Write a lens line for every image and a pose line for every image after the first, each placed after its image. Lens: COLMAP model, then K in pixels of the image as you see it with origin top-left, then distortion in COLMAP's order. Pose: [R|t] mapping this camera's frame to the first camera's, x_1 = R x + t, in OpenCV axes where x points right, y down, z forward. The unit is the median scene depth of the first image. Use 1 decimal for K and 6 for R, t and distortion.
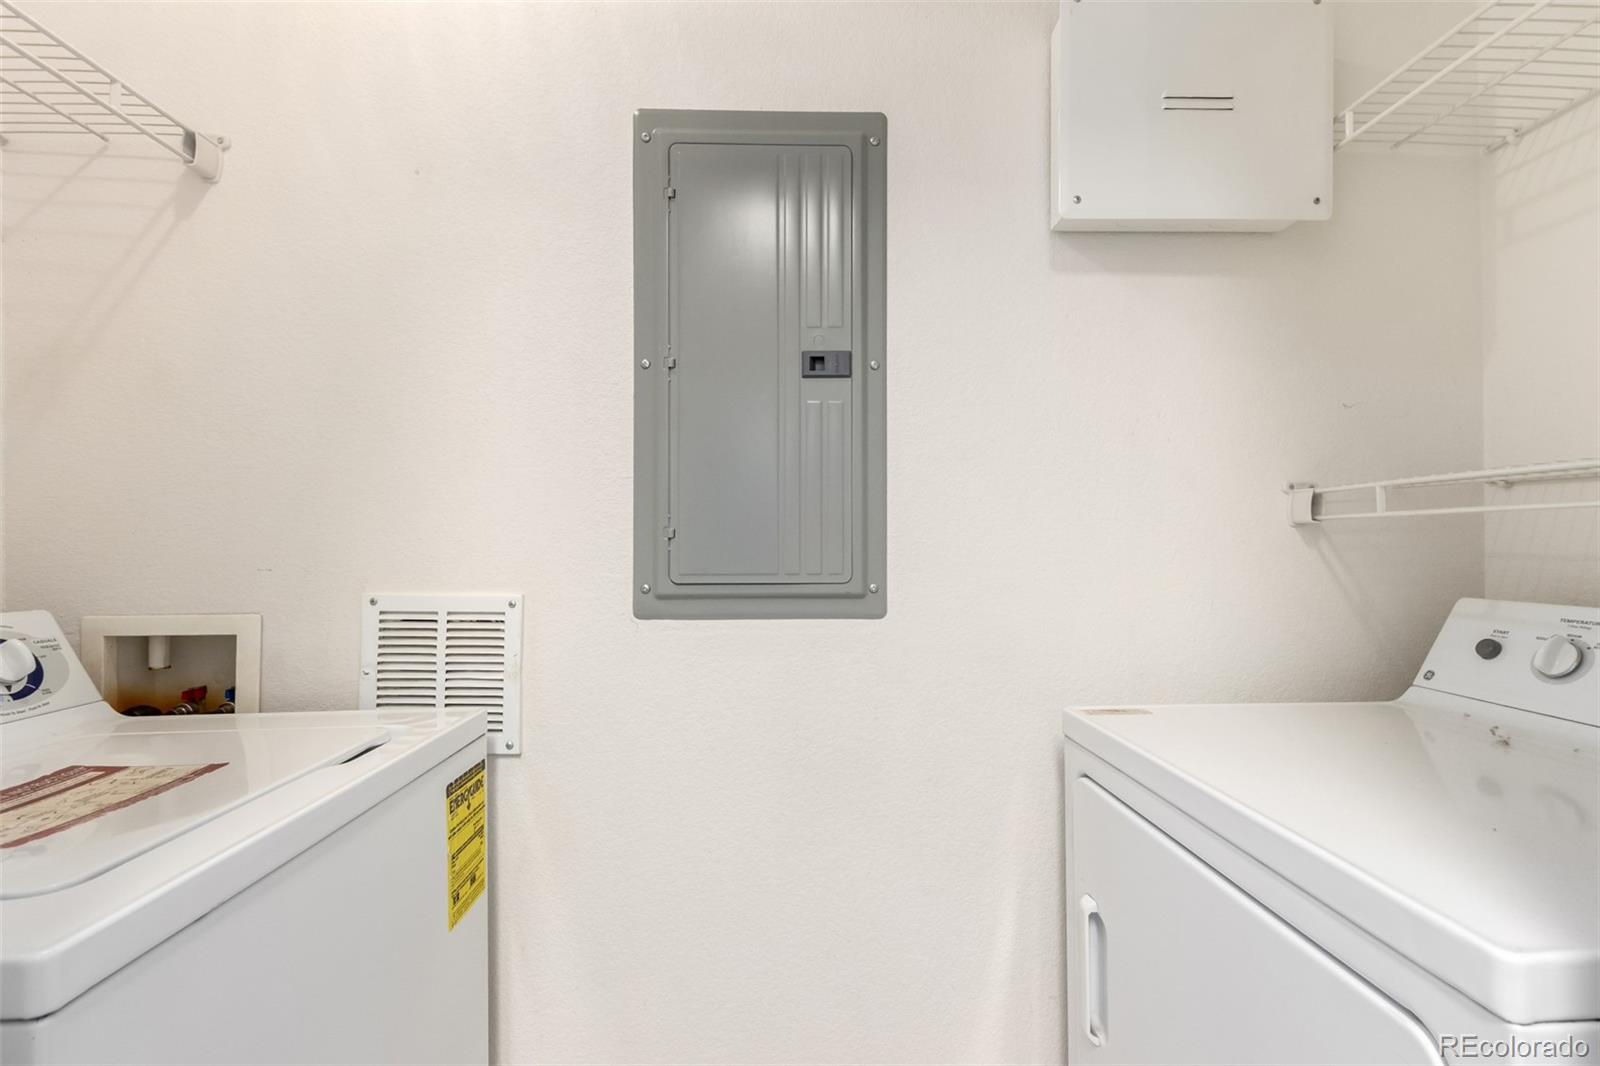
lens RADIAL K [[757.3, 0, 799.0], [0, 757.3, 536.1], [0, 0, 1]] dist [0.014141, -0.004731]
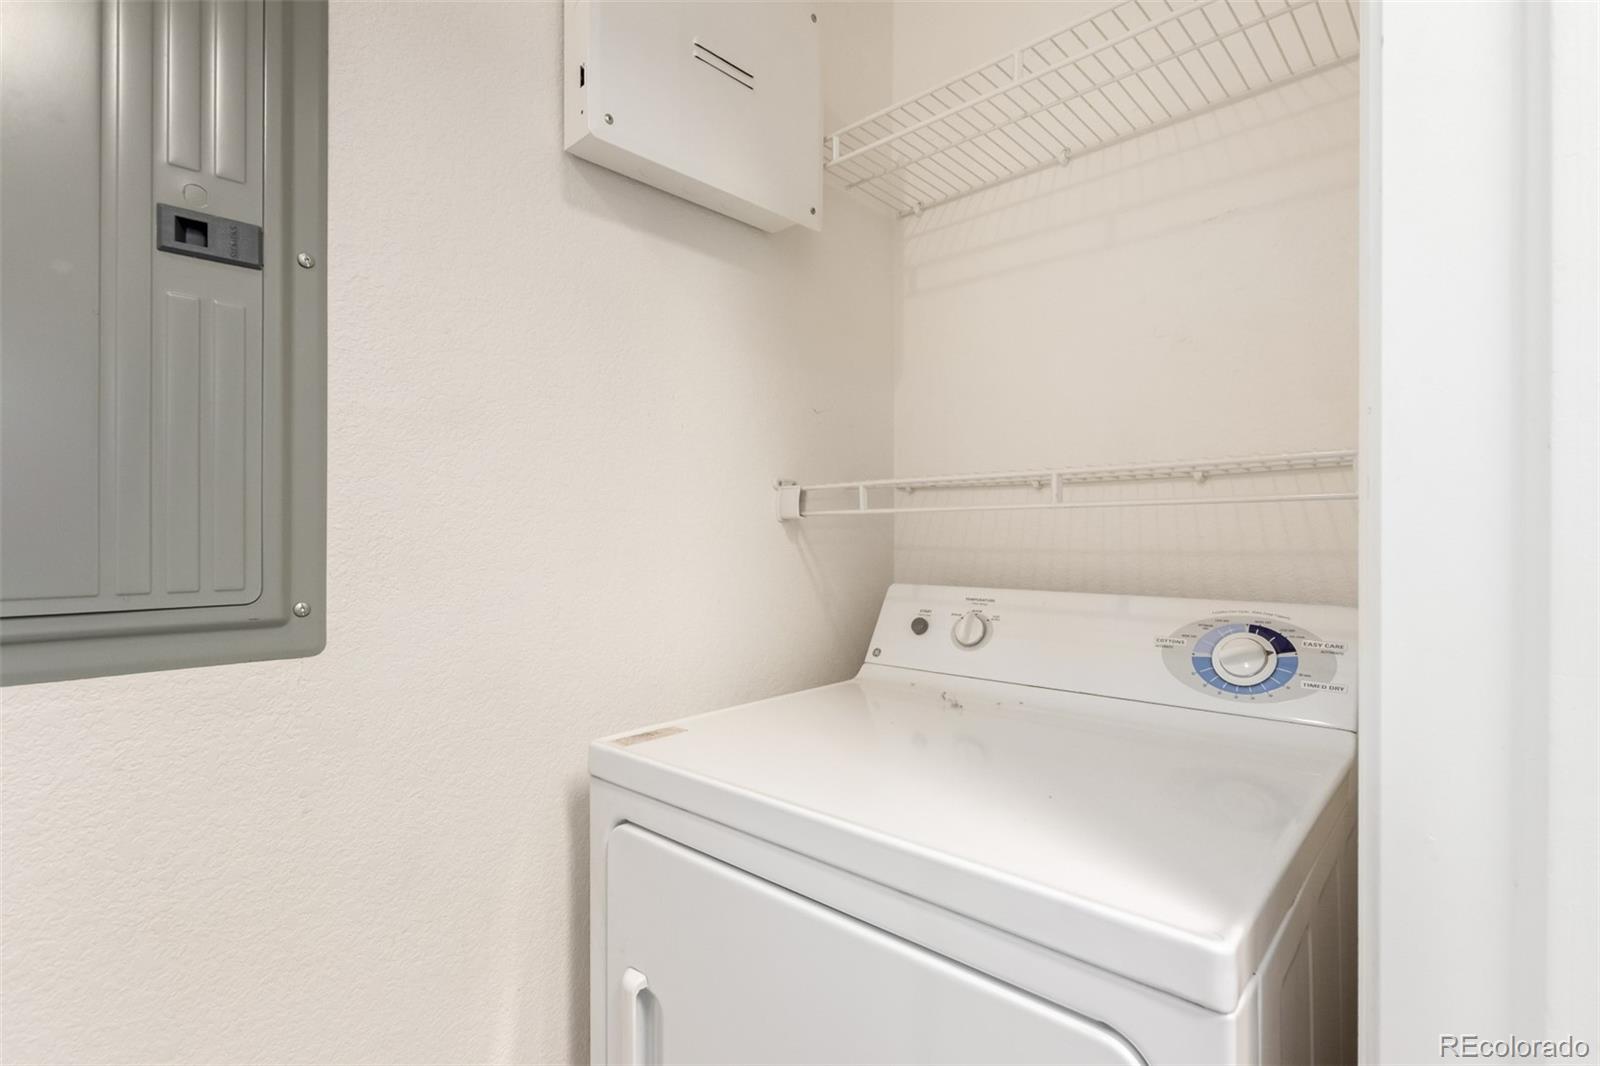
lens RADIAL K [[757.3, 0, 800.2], [0, 757.3, 532.8], [0, 0, 1]] dist [0.014141, -0.004731]
pose [[0.703525, 0.004715, 0.710655, -0.064932], [-0.004639, 0.999987, -0.002042, 0.004041], [-0.710656, -0.001861, 0.703538, 0.256157]]
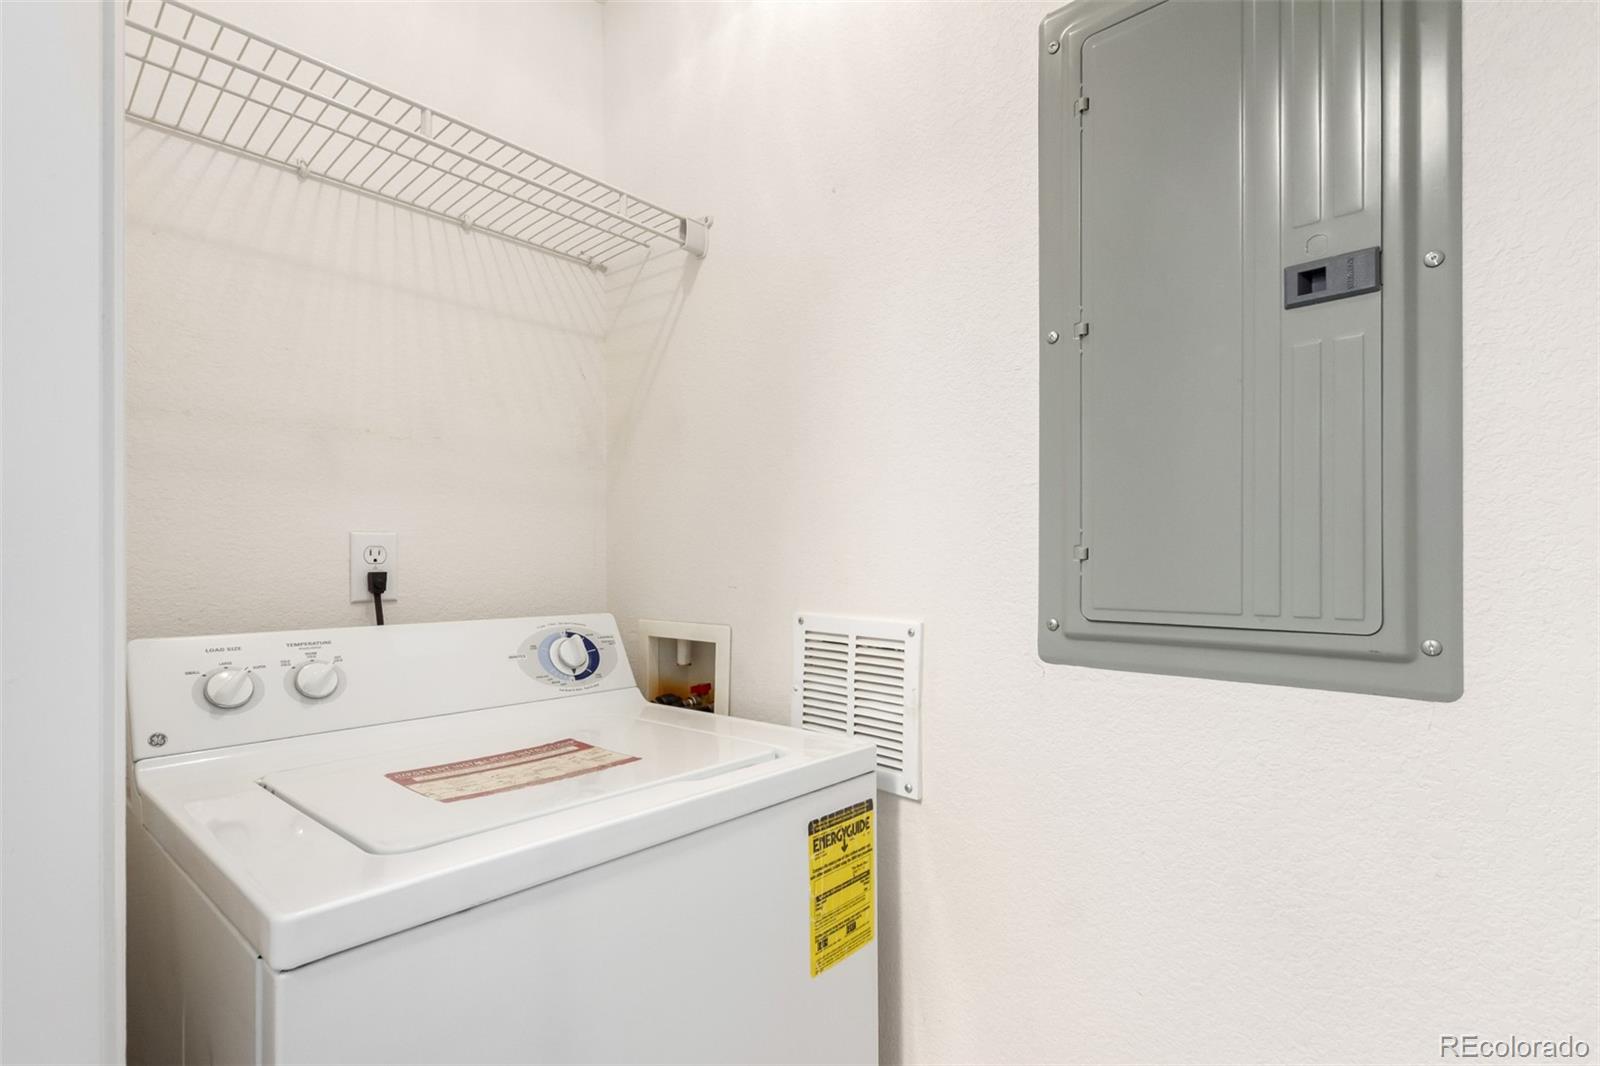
lens RADIAL K [[757.3, 0, 796.2], [0, 757.3, 556.6], [0, 0, 1]] dist [0.014141, -0.004731]
pose [[0.734728, -0.001880, -0.678359, 0.141103], [0.001356, 0.999998, -0.001303, 0.000136], [0.678360, 0.000038, 0.734730, 0.254008]]
